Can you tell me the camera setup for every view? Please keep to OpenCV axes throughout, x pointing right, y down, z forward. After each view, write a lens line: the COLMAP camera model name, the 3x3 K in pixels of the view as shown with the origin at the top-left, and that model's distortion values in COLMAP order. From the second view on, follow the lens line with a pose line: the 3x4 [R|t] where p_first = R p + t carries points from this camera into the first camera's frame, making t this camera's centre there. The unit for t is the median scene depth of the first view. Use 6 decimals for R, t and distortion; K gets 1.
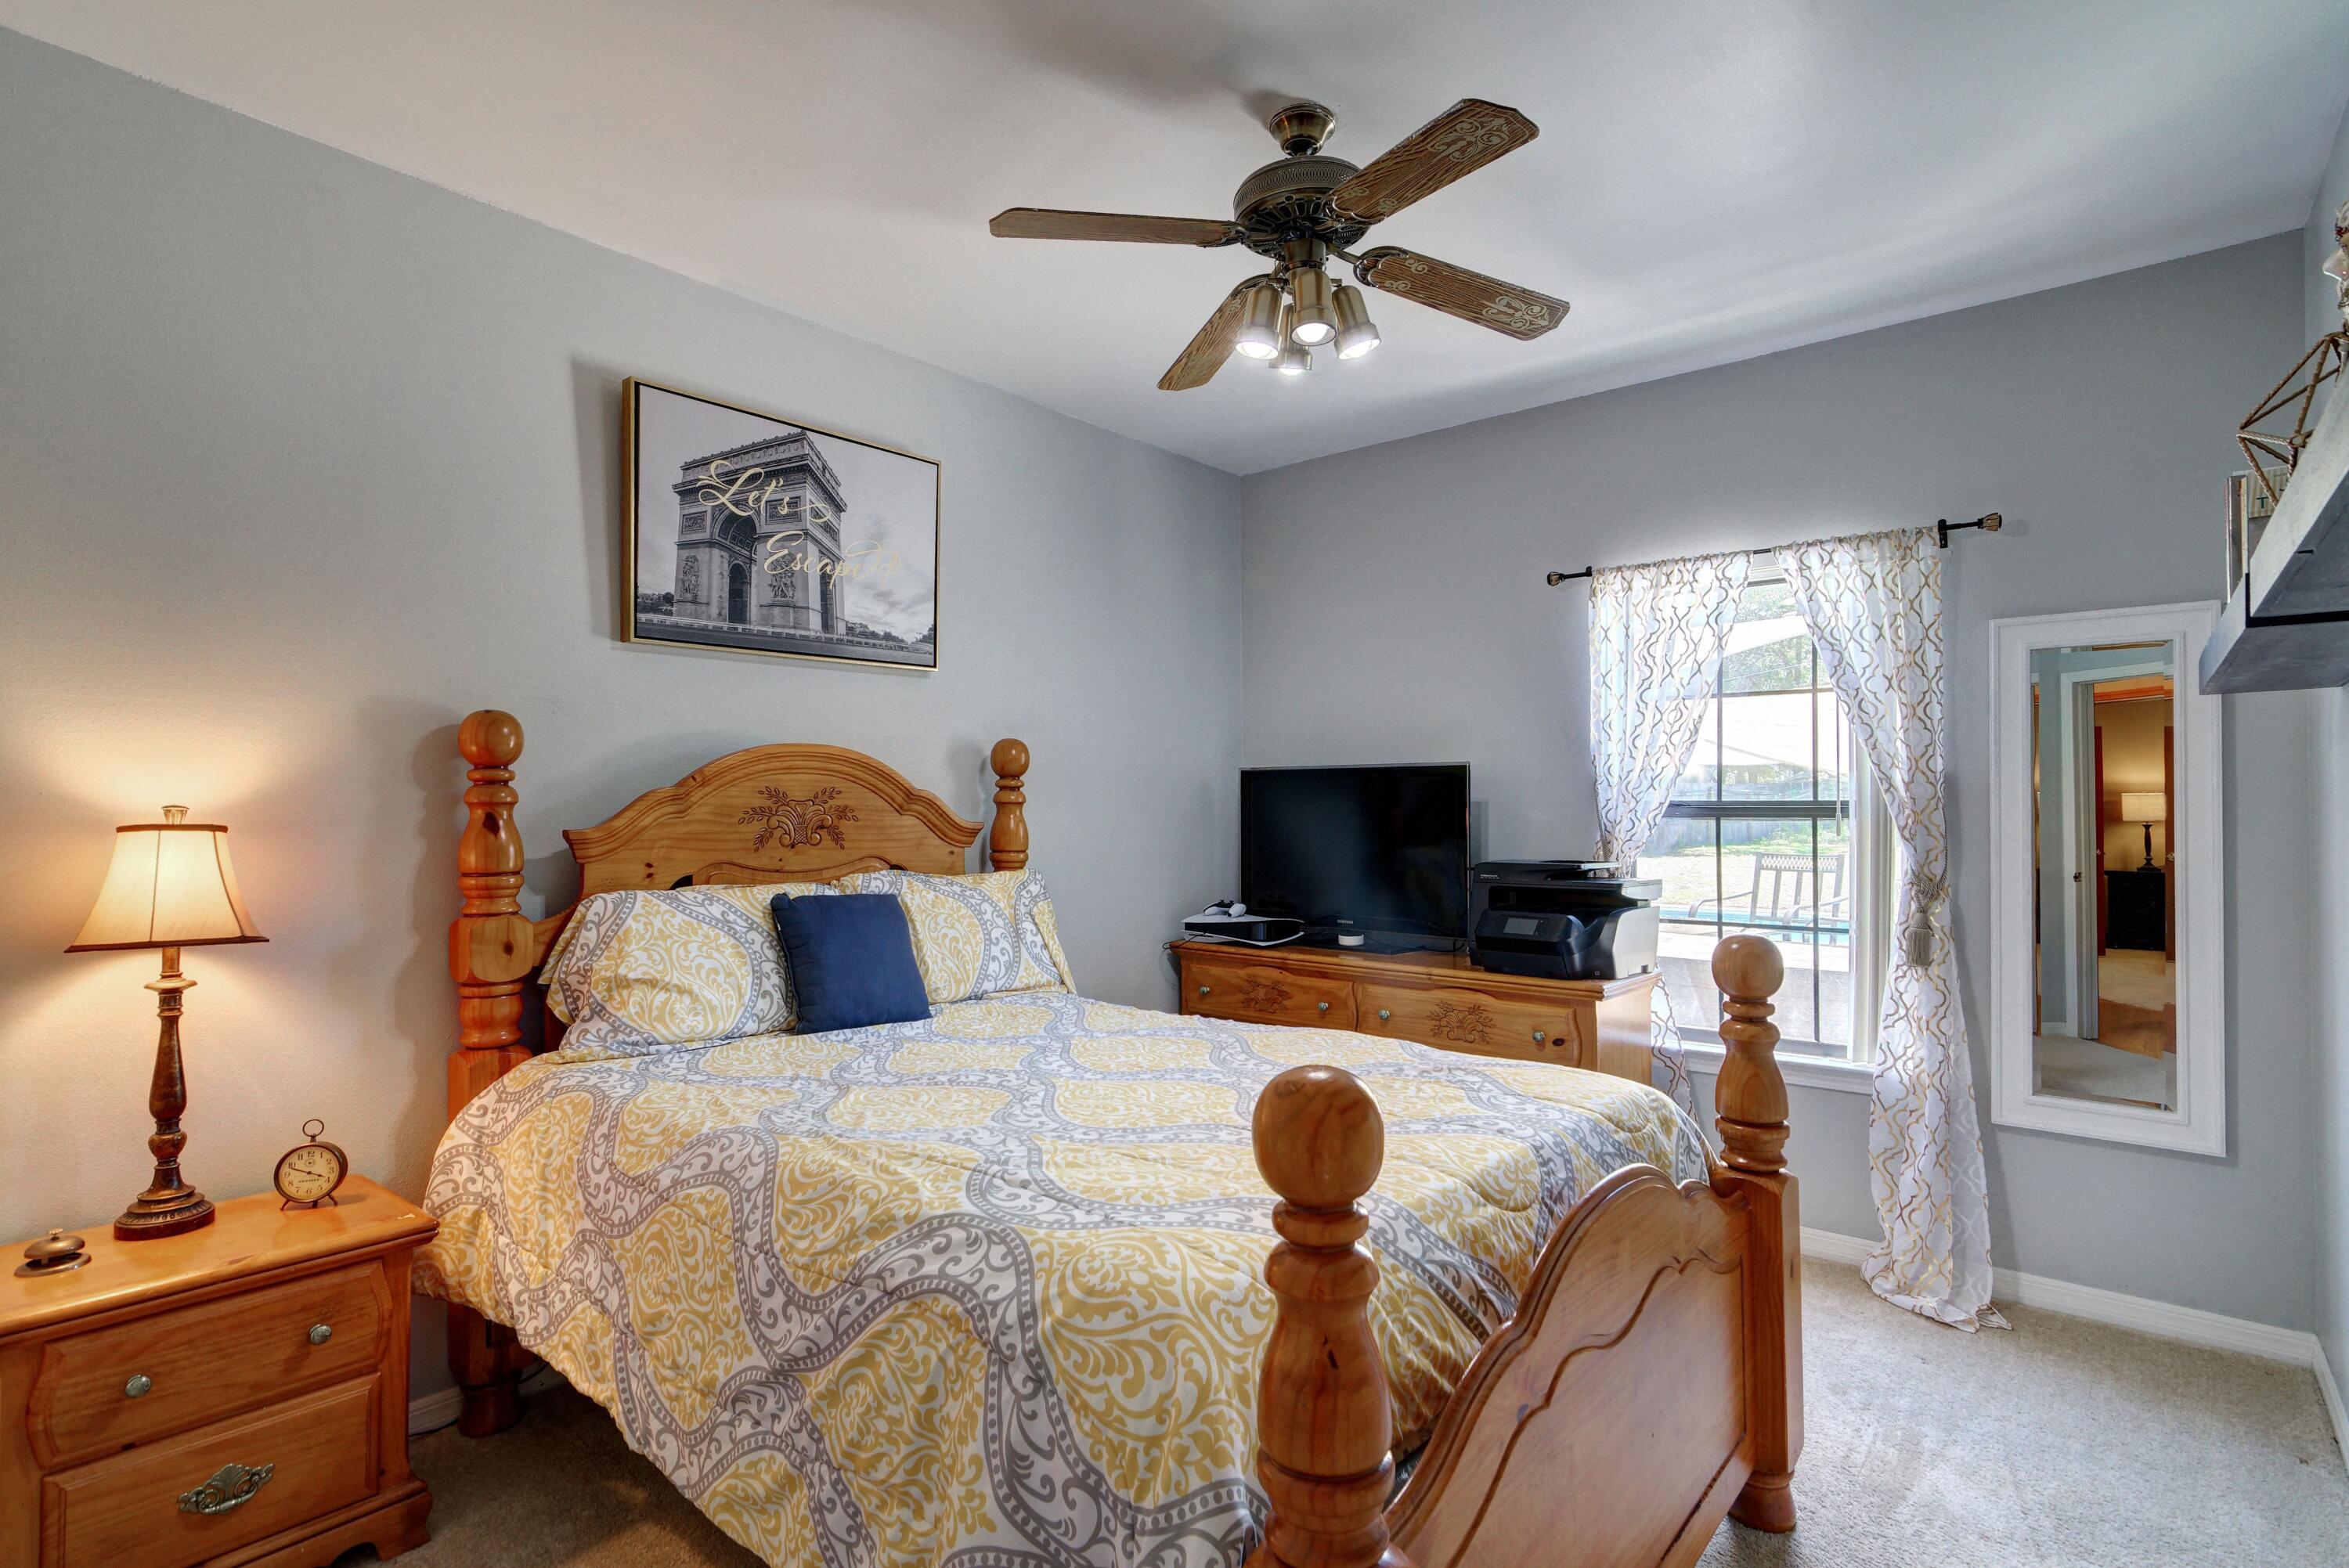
lens RADIAL K [[1127.4, 0, 1172.0], [0, 1127.4, 795.4], [0, 0, 1]] dist [0.001121, -0.000010]
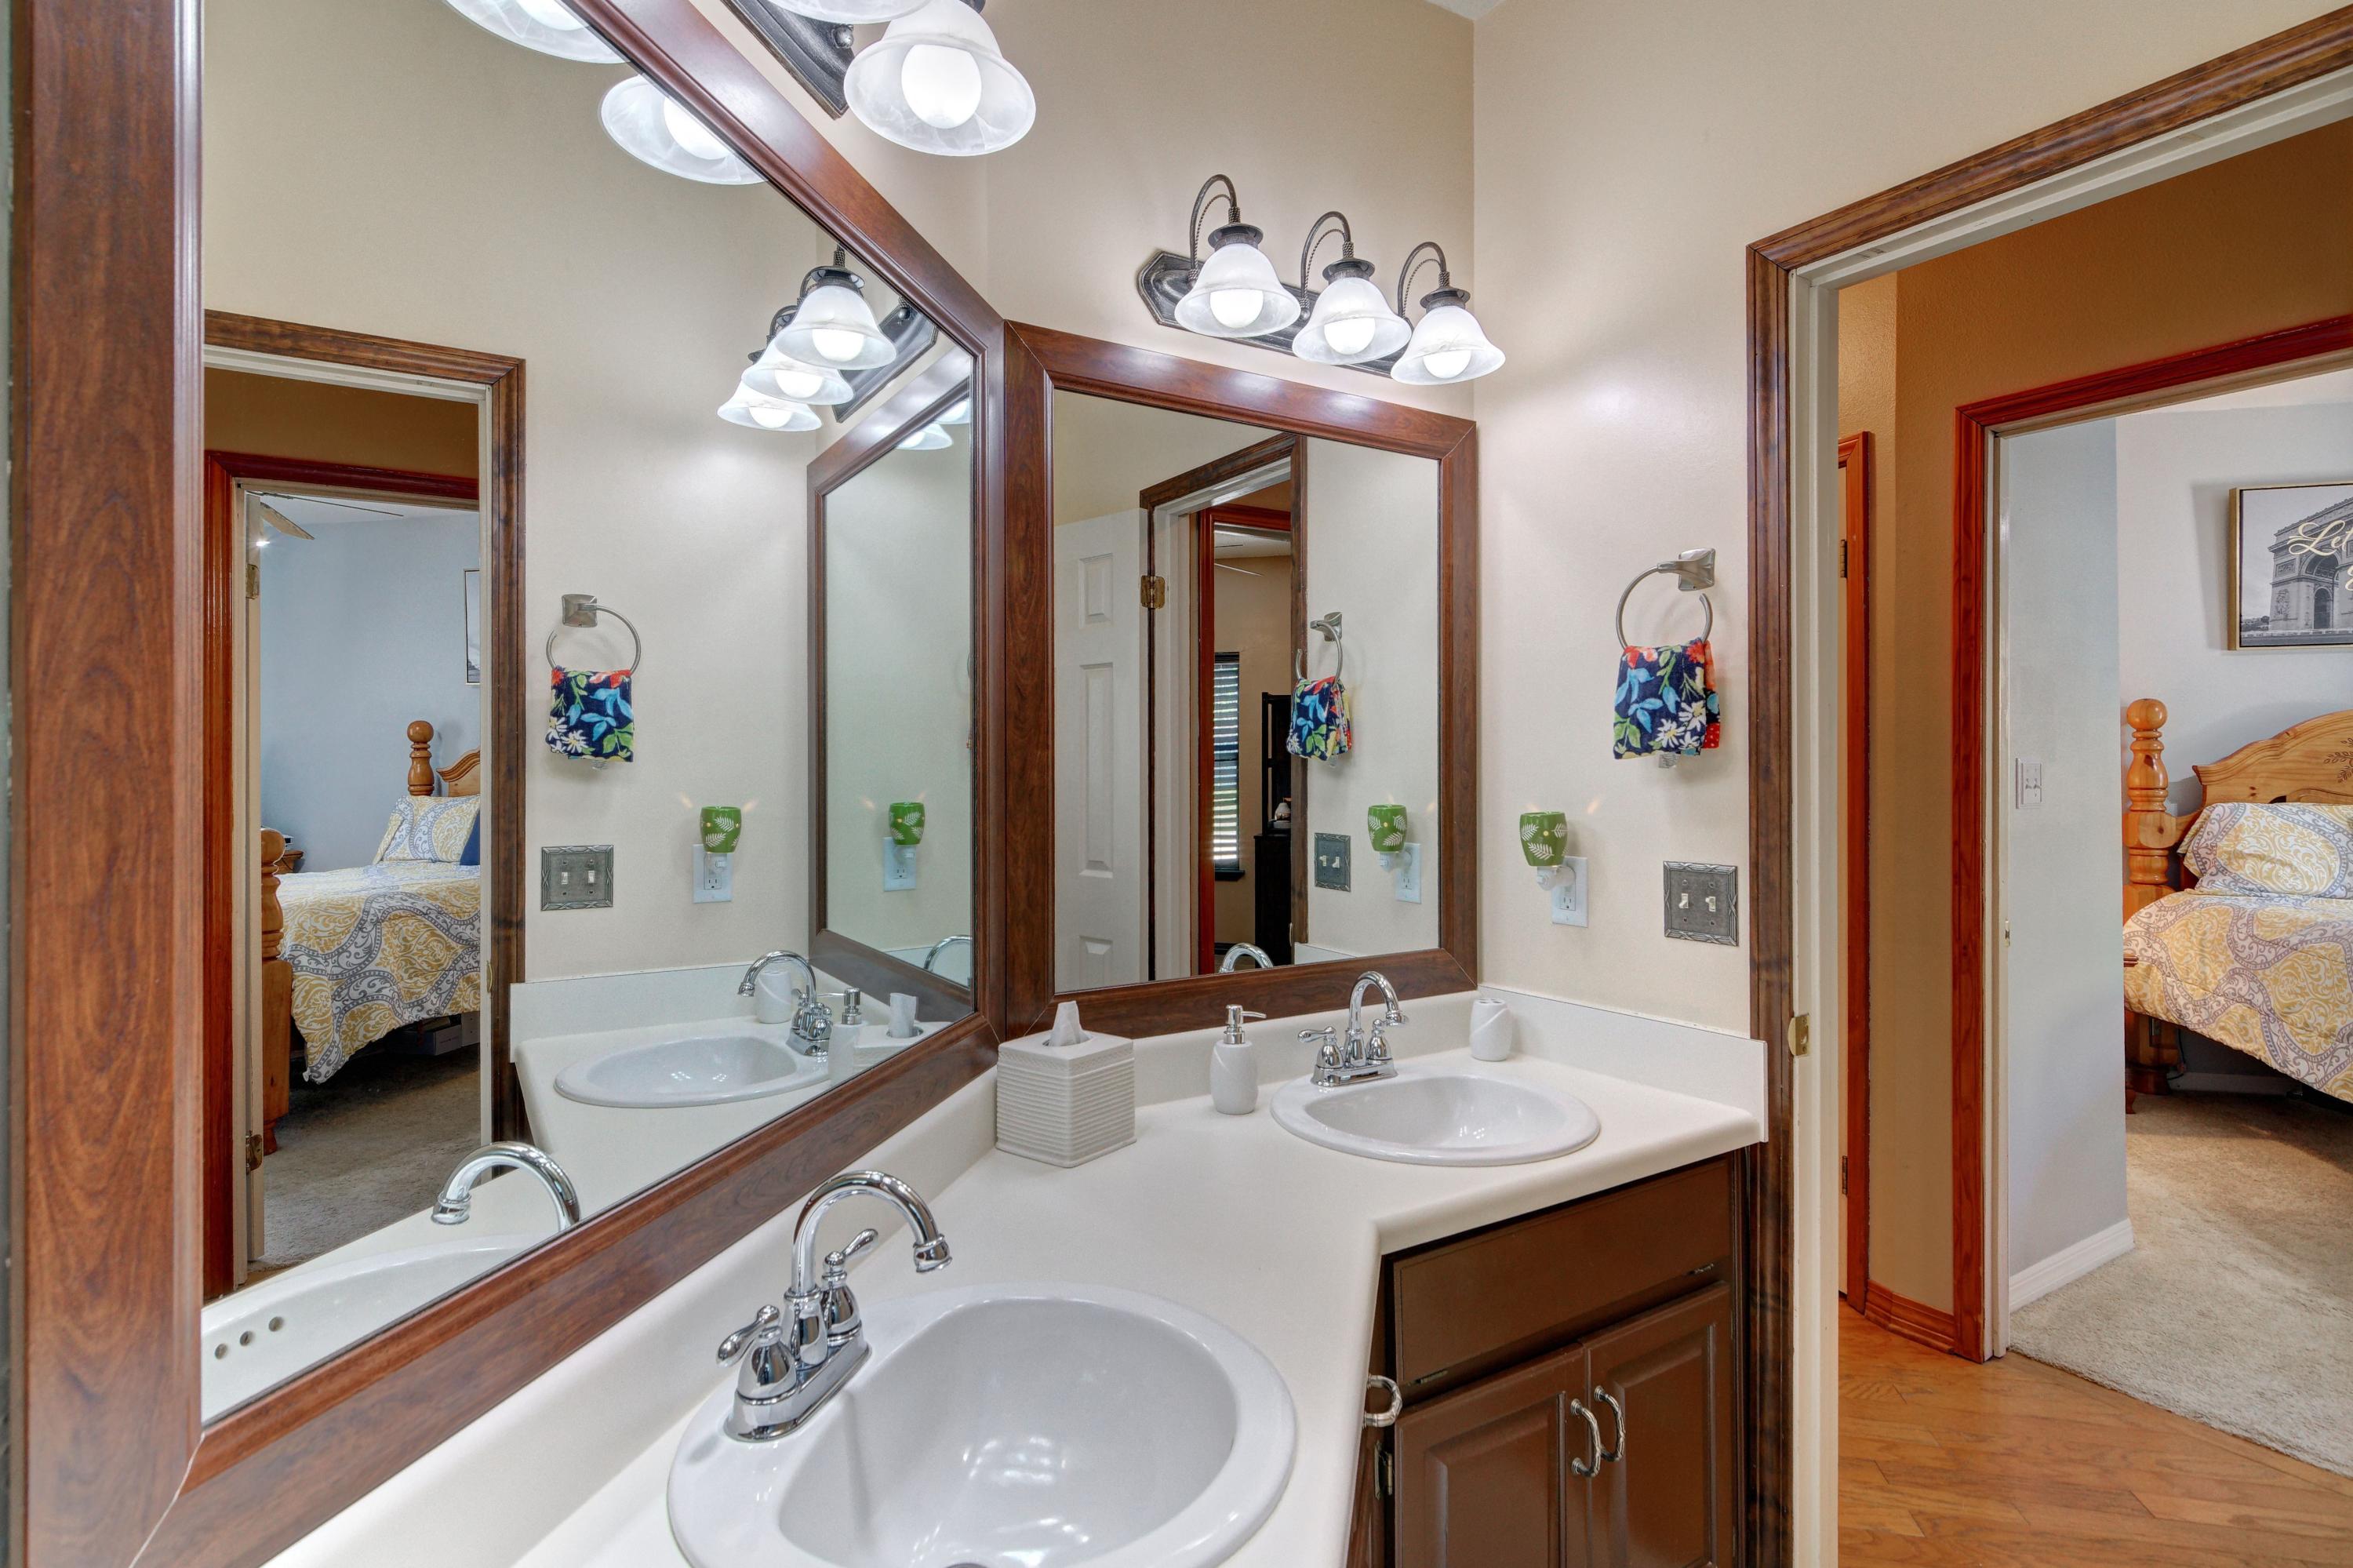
lens RADIAL K [[1169.4, 0, 1168.9], [0, 1169.4, 752.6], [0, 0, 1]] dist [0.001417, 0.001664]
pose [[0.448614, -0.002186, -0.893723, 0.325102], [0.006147, 0.999981, 0.000640, 0.000577], [0.893705, -0.005781, 0.448618, -1.088728]]
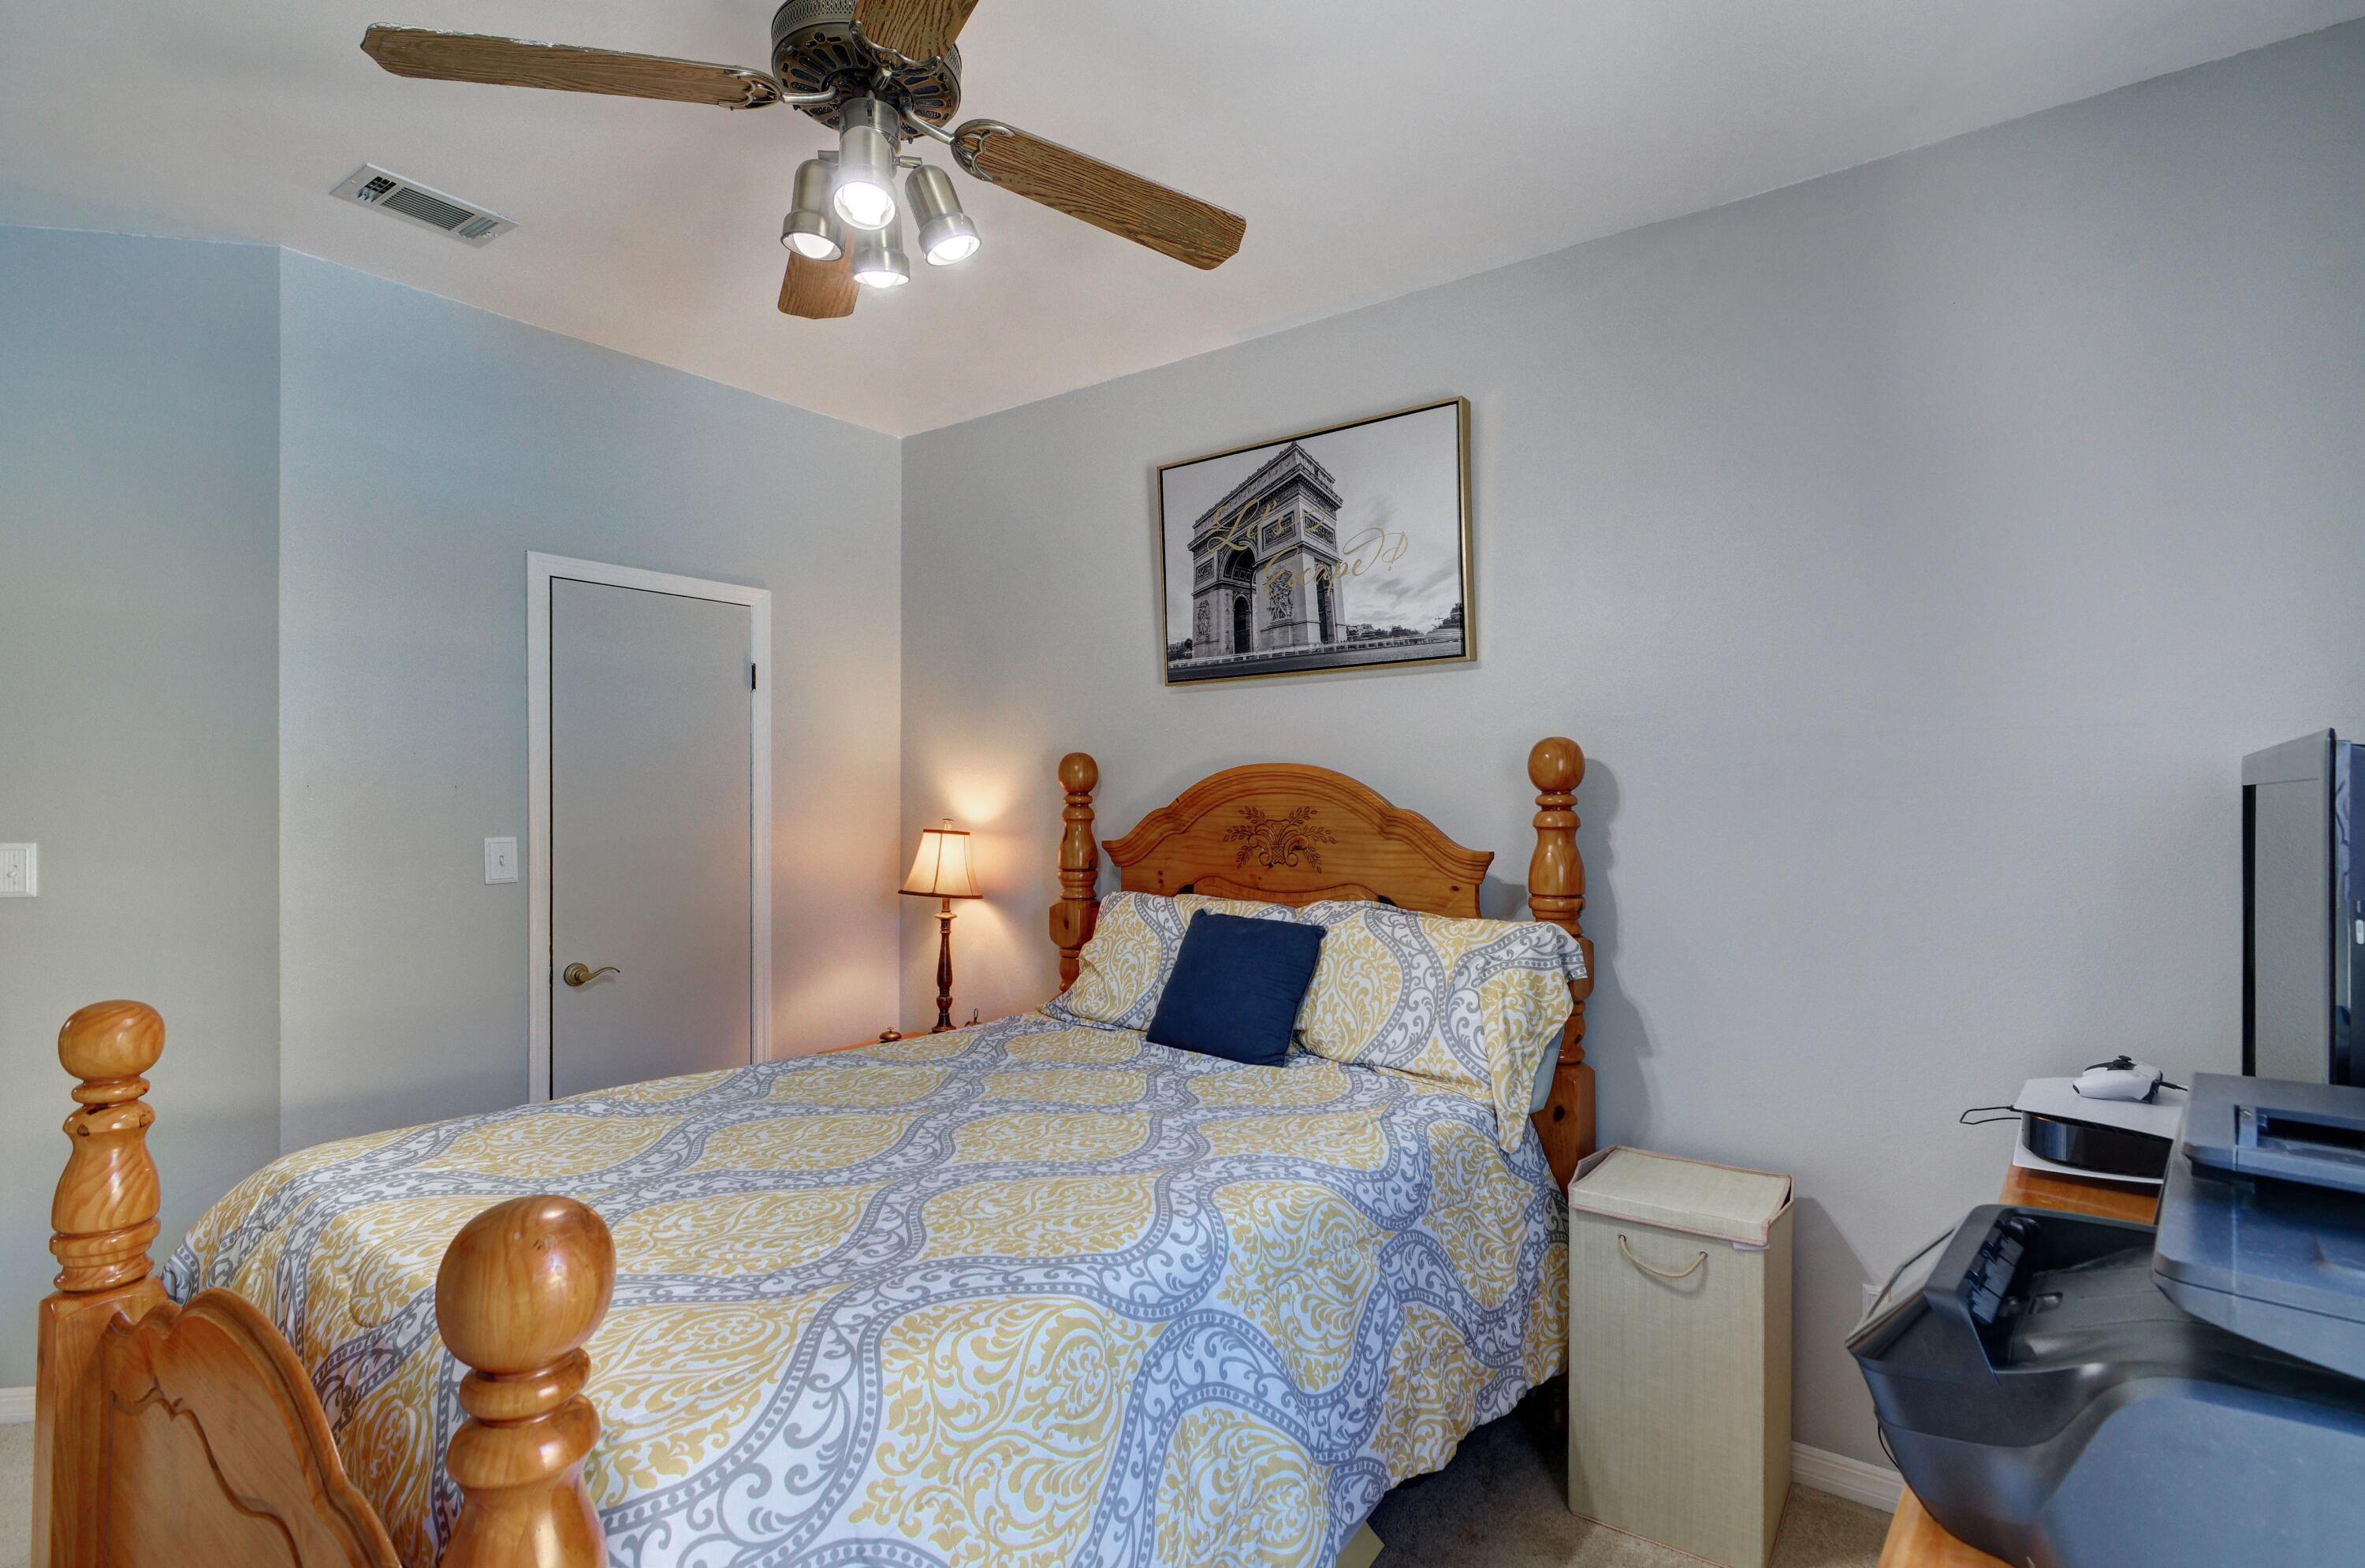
lens RADIAL K [[1135.2, 0, 1180.0], [0, 1135.2, 795.5], [0, 0, 1]] dist [0.001121, -0.000010]
pose [[0.066137, 0.003478, -0.997804, 0.703059], [0.010173, 0.999940, 0.004159, -0.023831], [0.997759, -0.010426, 0.066098, 0.898862]]
